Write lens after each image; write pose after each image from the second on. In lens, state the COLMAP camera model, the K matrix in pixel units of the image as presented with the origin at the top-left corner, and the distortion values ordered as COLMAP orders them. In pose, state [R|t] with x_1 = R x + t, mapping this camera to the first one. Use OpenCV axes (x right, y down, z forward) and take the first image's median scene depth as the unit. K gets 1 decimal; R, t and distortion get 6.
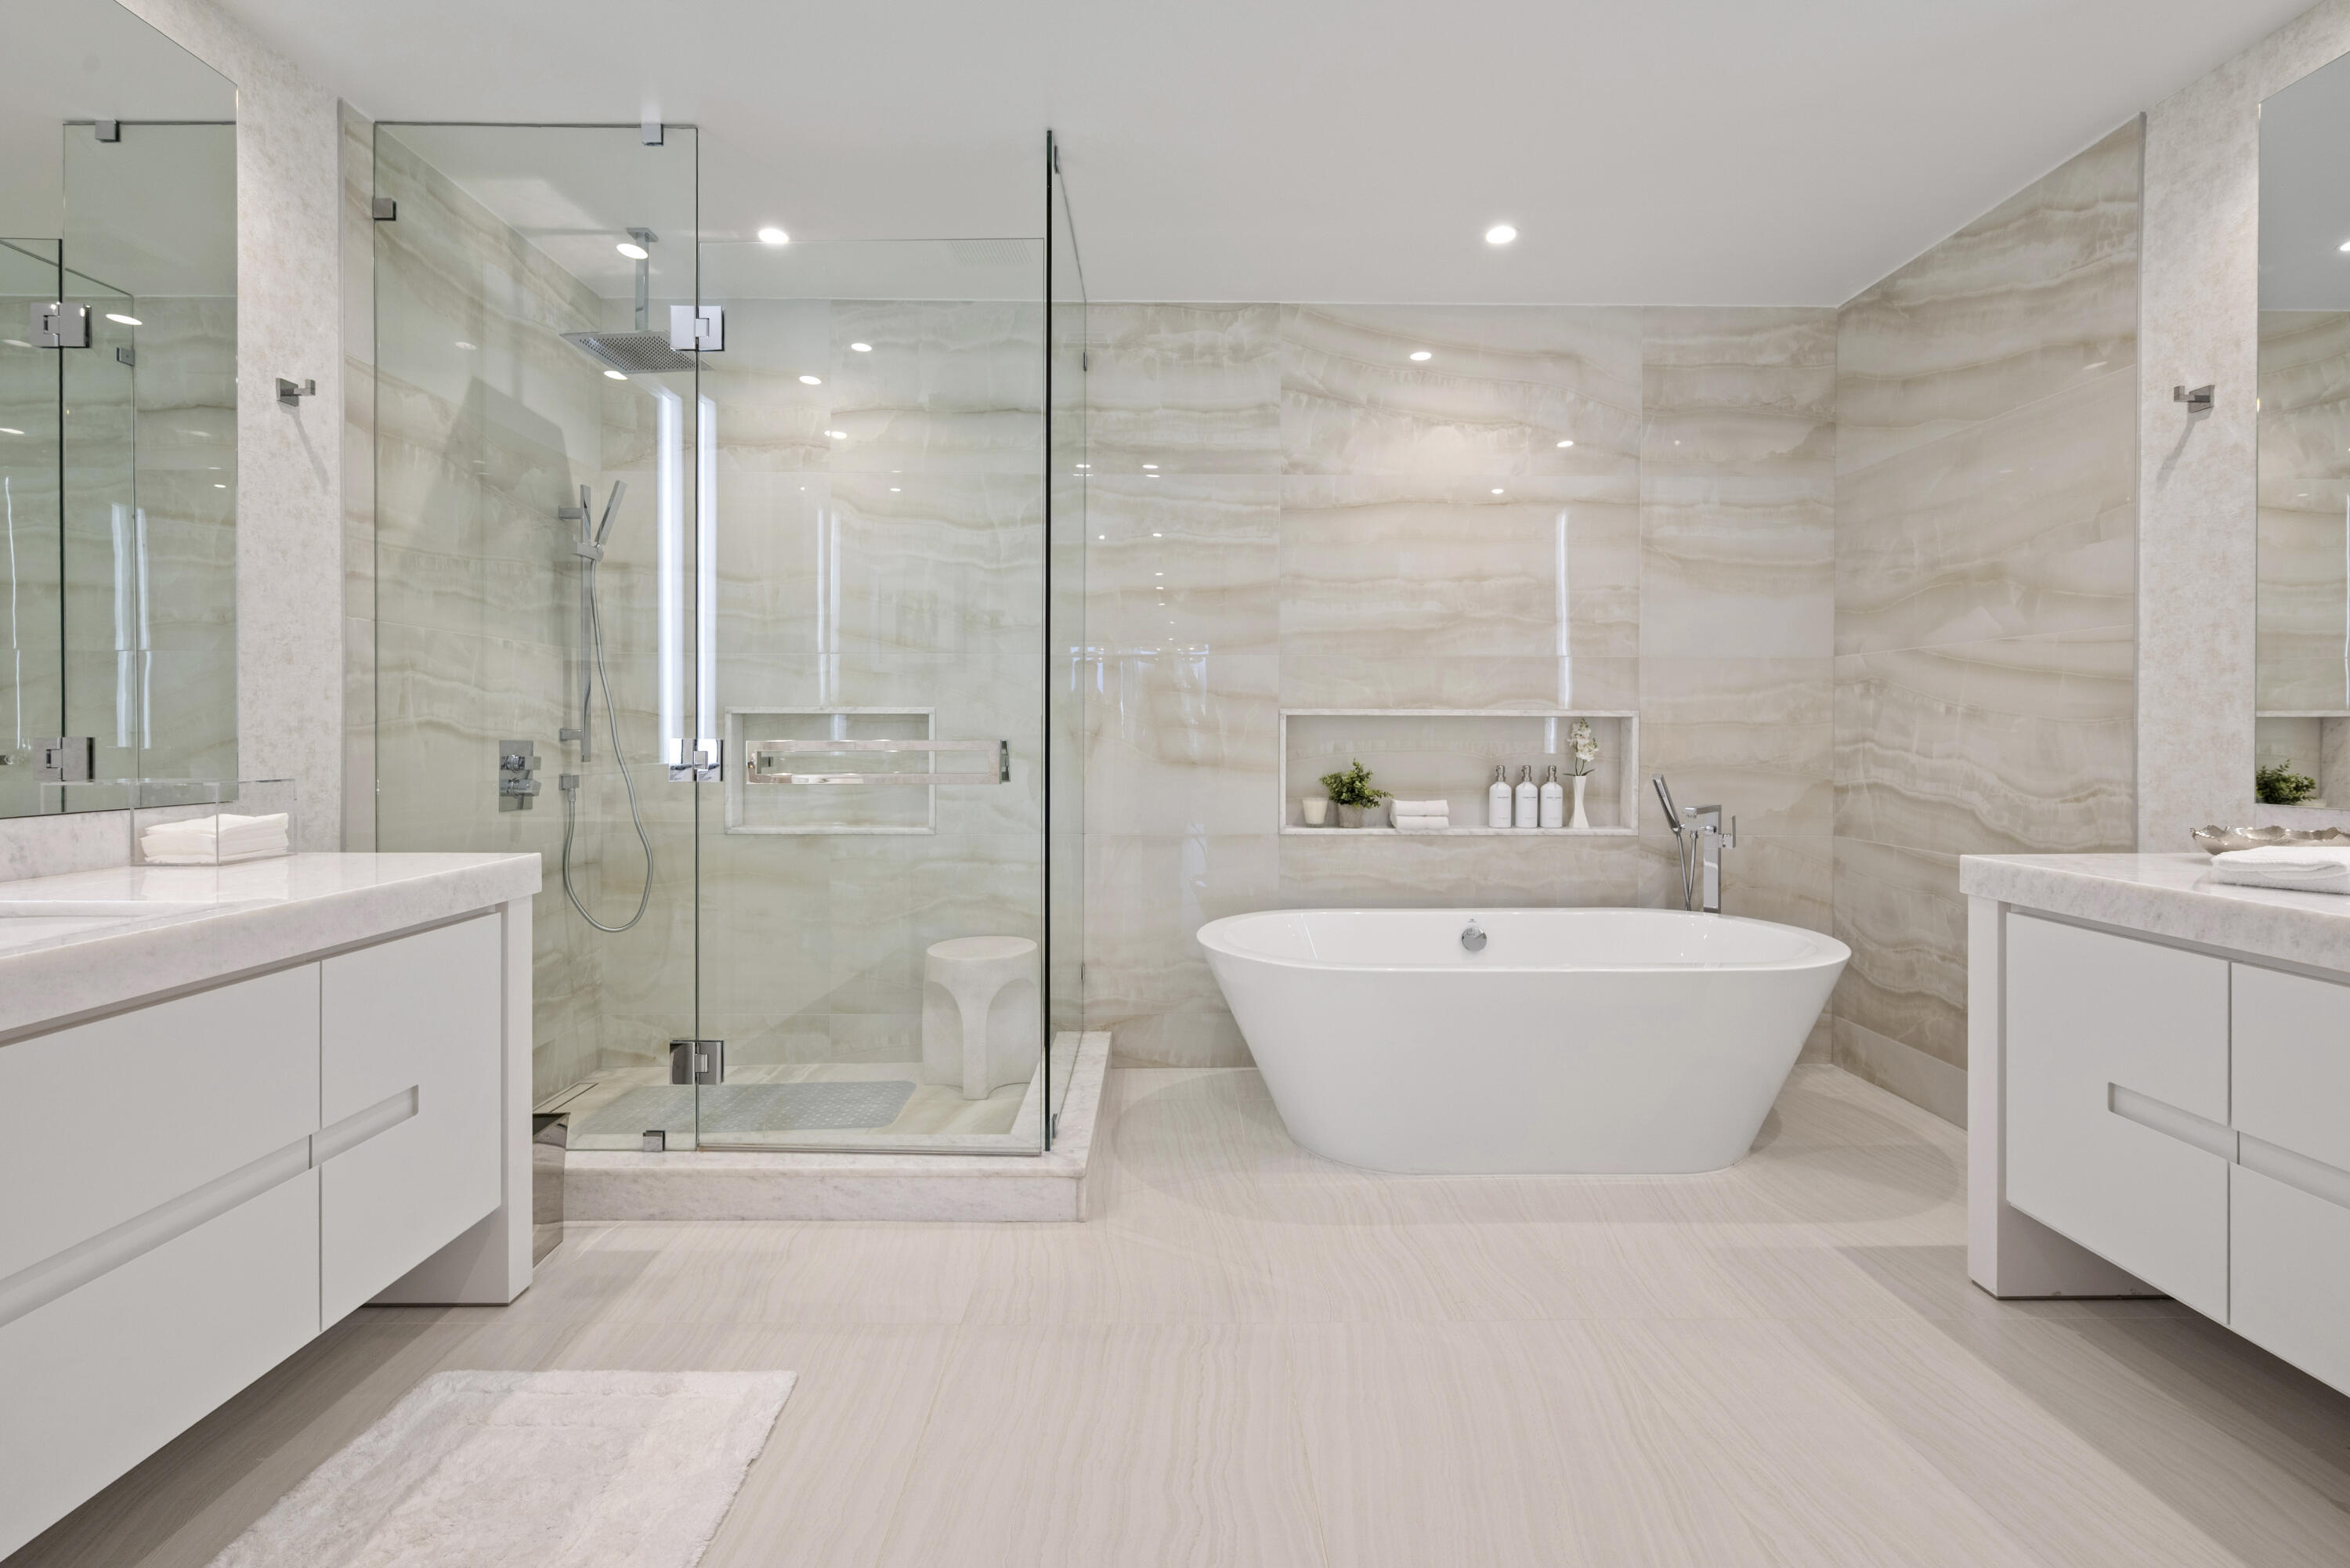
lens RADIAL K [[1045.5, 0, 1179.2], [0, 1045.5, 737.0], [0, 0, 1]] dist [0.000990, 0.000262]
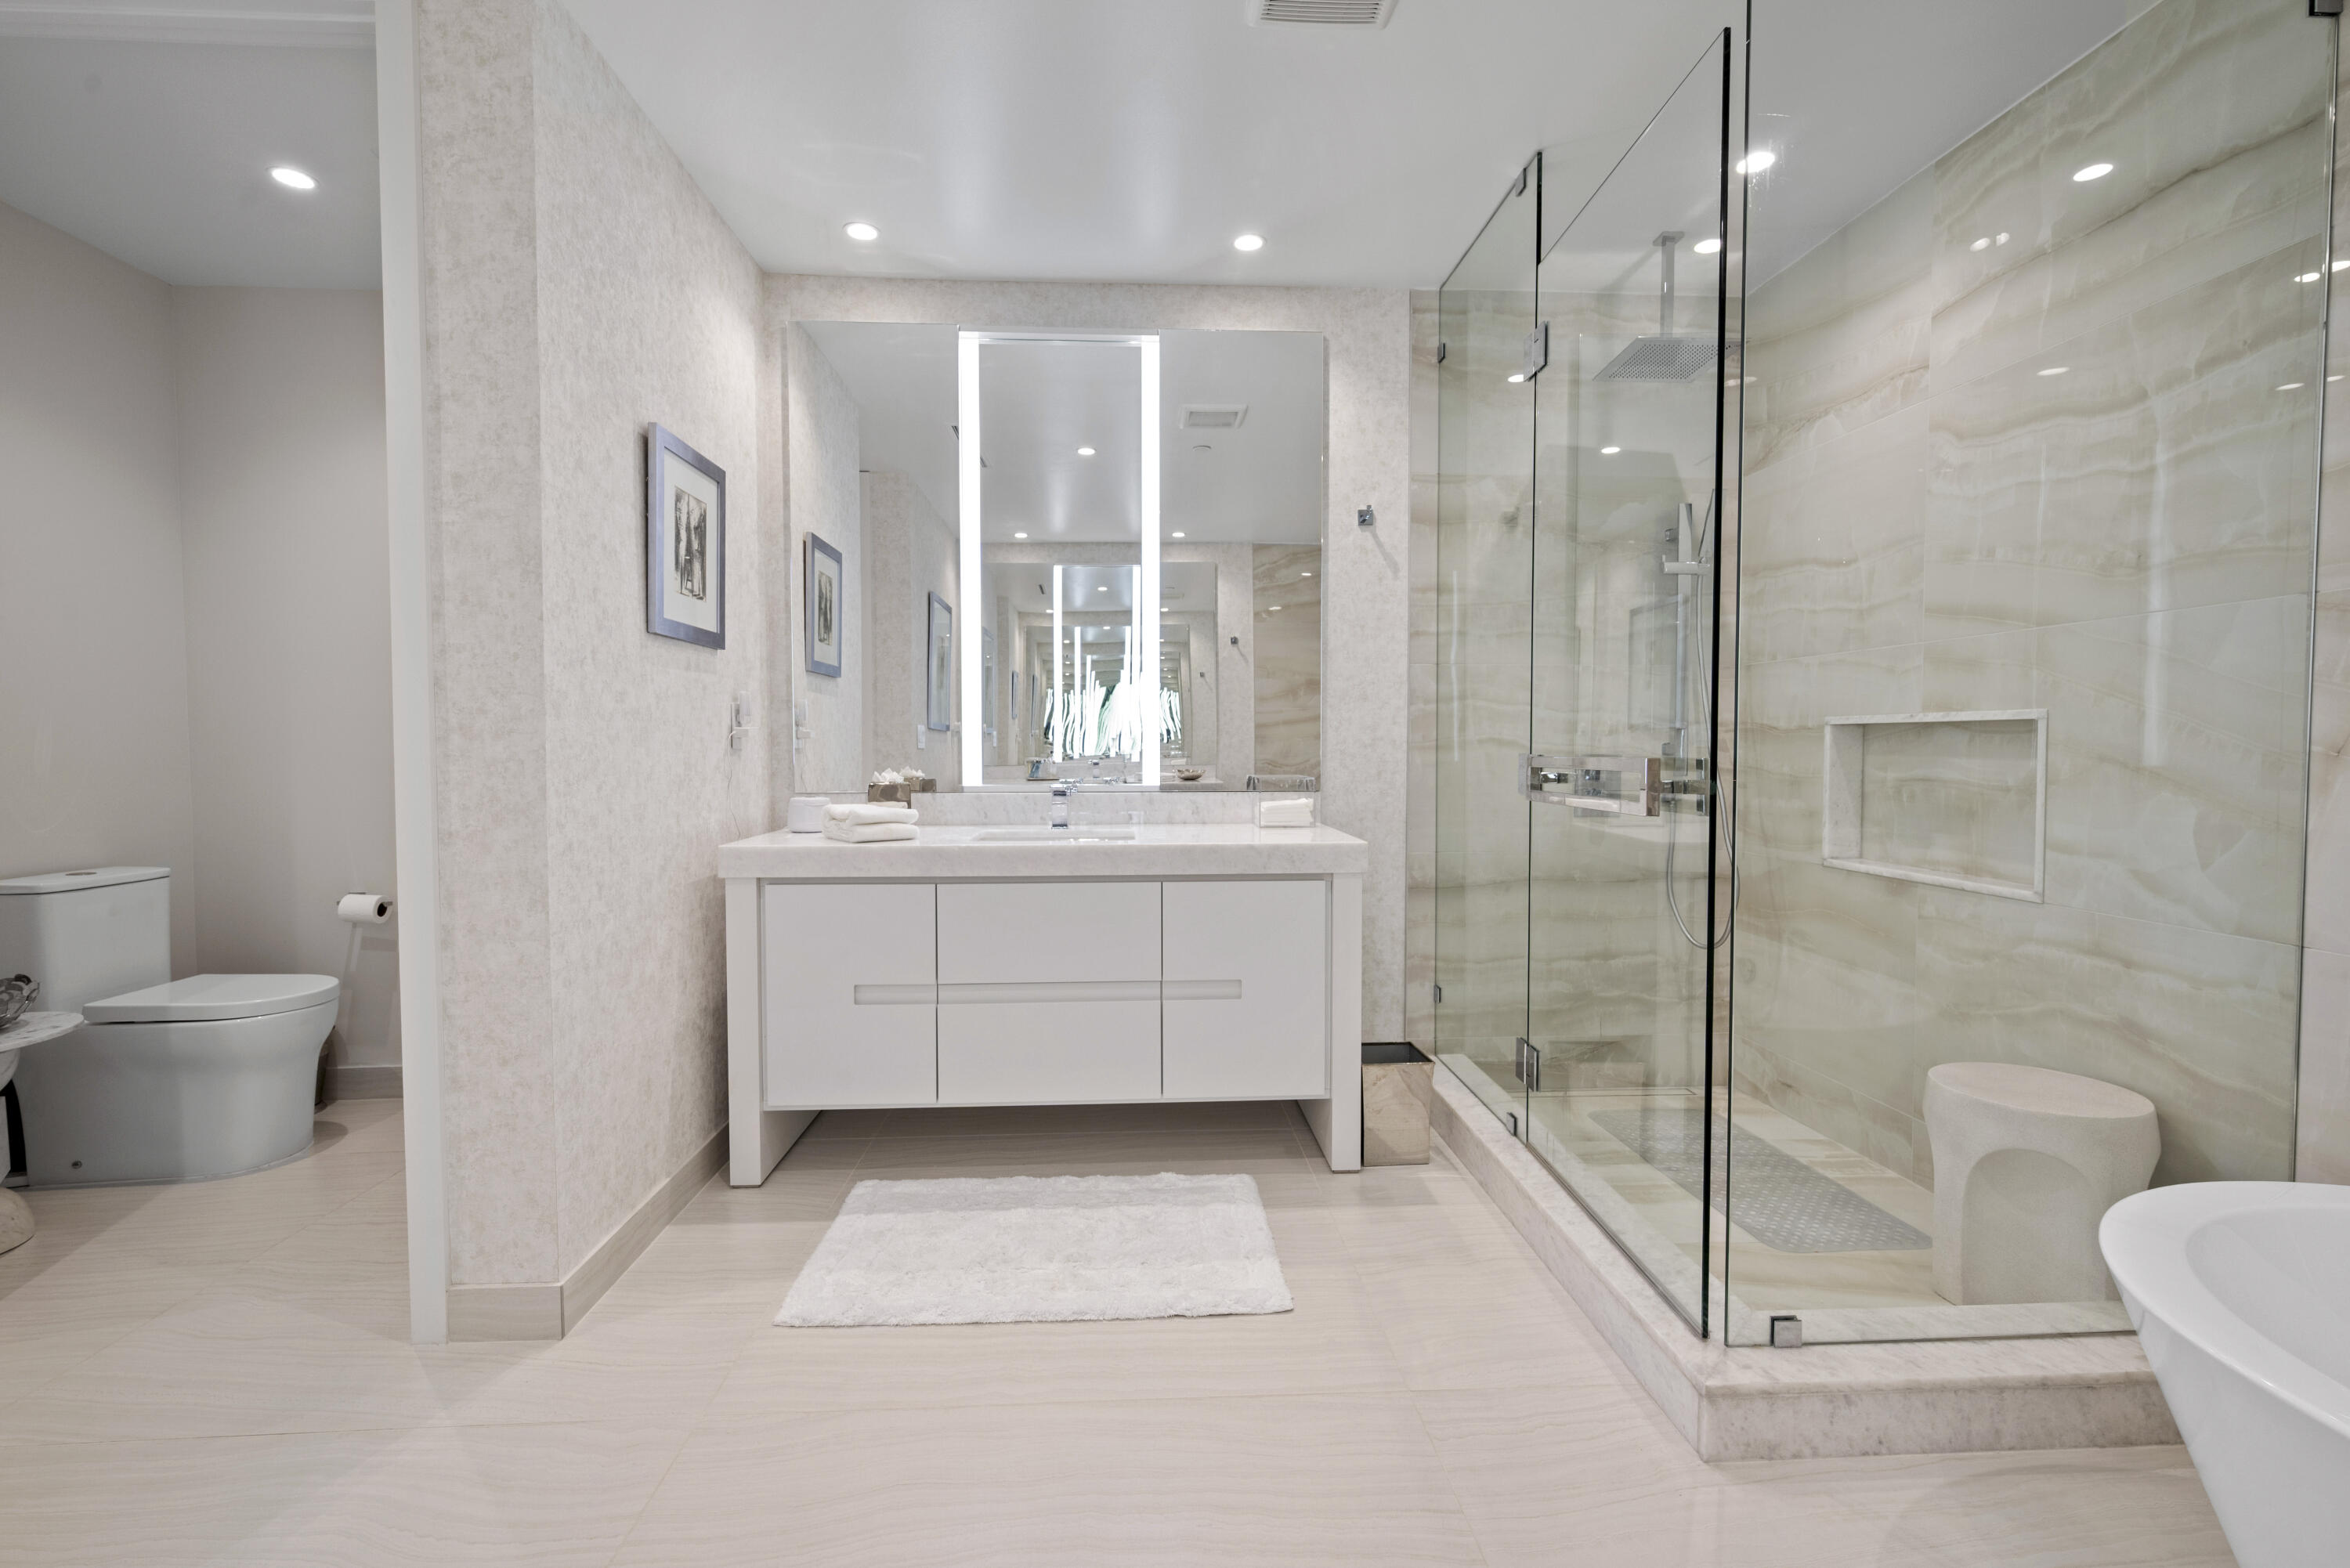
lens RADIAL K [[1022.1, 0, 1177.5], [0, 1022.1, 779.9], [0, 0, 1]] dist [-0.000673, 0.000446]
pose [[0.042524, 0.030864, -0.998619, 0.535595], [-0.004157, 0.999520, 0.030715, -0.001724], [0.999087, 0.002845, 0.042632, 0.611529]]
